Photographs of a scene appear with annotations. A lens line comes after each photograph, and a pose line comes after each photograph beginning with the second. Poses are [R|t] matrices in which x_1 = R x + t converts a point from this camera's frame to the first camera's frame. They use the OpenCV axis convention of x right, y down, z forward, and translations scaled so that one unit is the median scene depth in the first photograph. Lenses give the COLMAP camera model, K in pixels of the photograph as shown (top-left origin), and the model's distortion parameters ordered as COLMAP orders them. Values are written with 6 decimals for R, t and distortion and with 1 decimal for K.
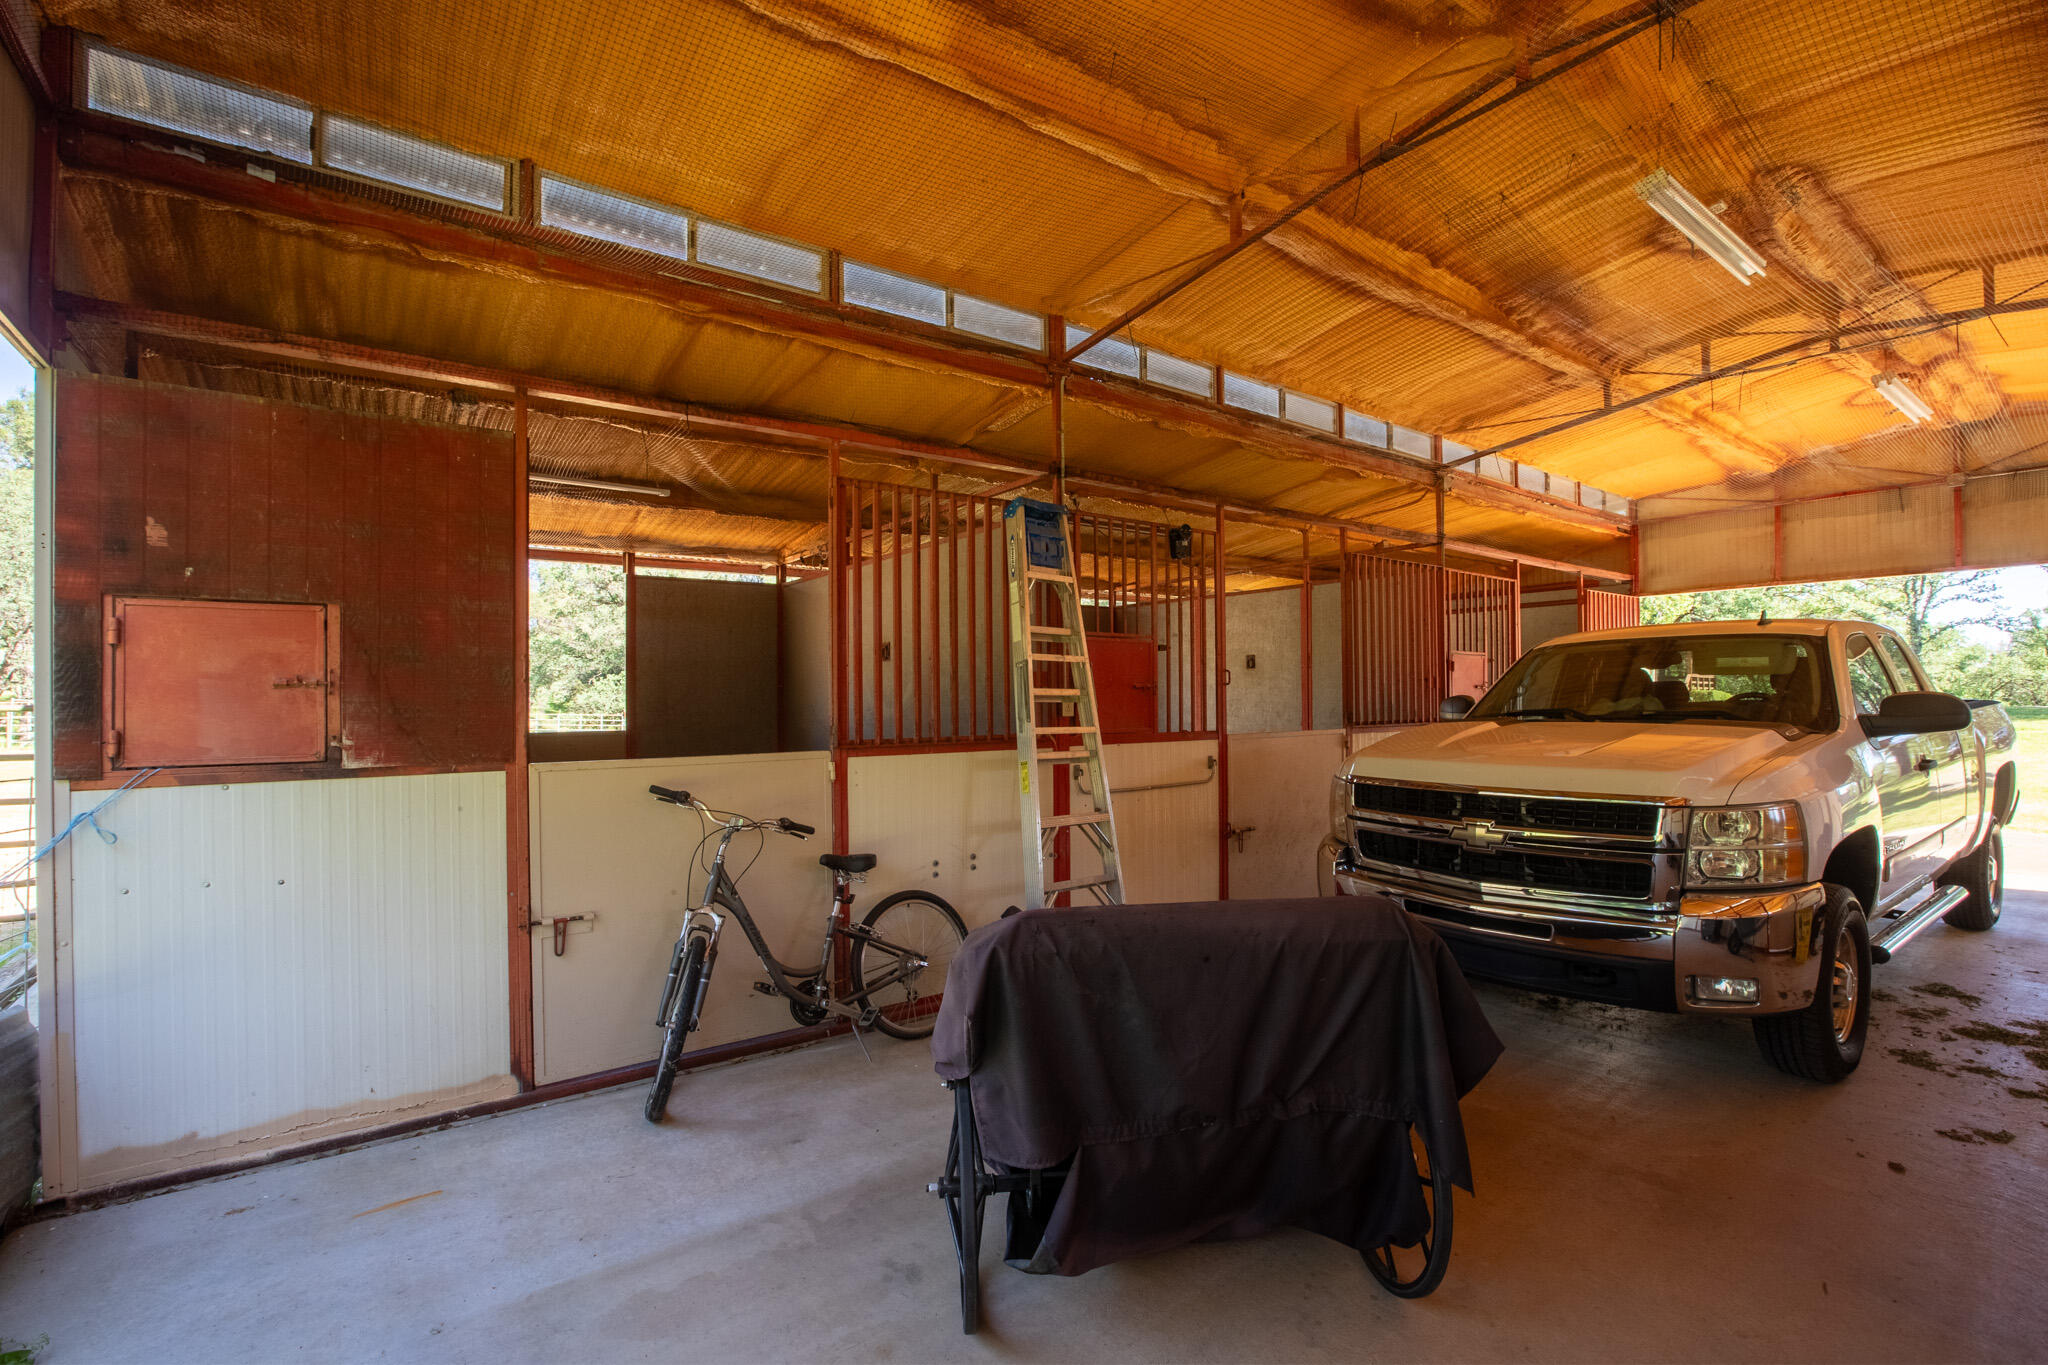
lens RADIAL K [[939.8, 0, 1032.2], [0, 939.8, 689.8], [0, 0, 1]] dist [-0.045213, 0.015514]
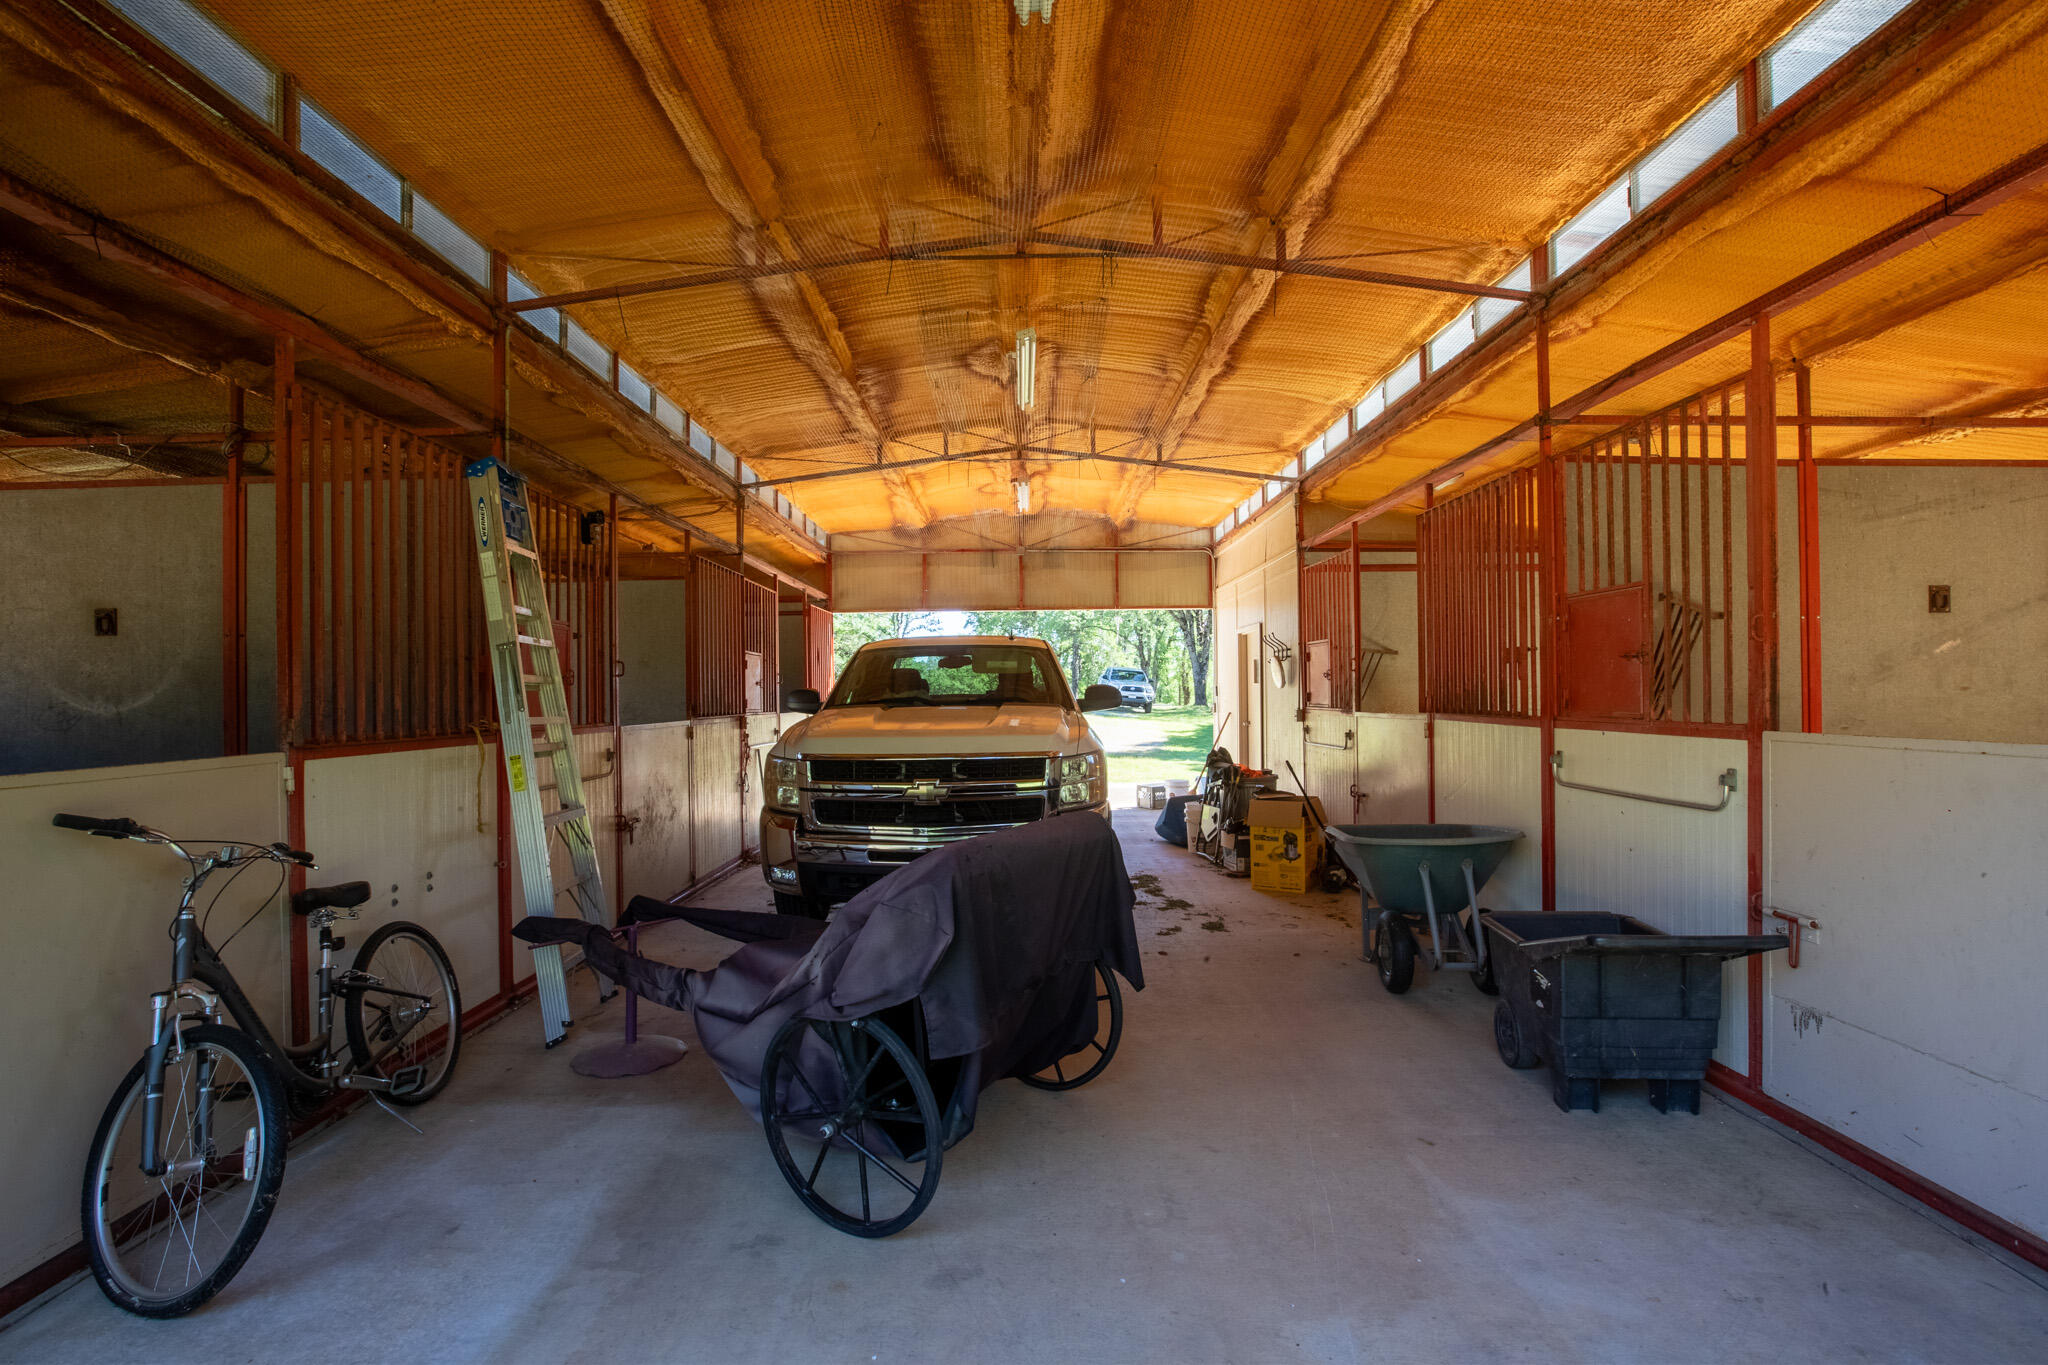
lens RADIAL K [[939.8, 0, 1032.7], [0, 939.8, 684.2], [0, 0, 1]] dist [-0.045213, 0.015514]
pose [[0.590945, 0.008656, 0.806666, -0.372777], [0.000440, 0.999939, -0.011052, 0.016468], [-0.806712, 0.006886, 0.590905, 0.079763]]
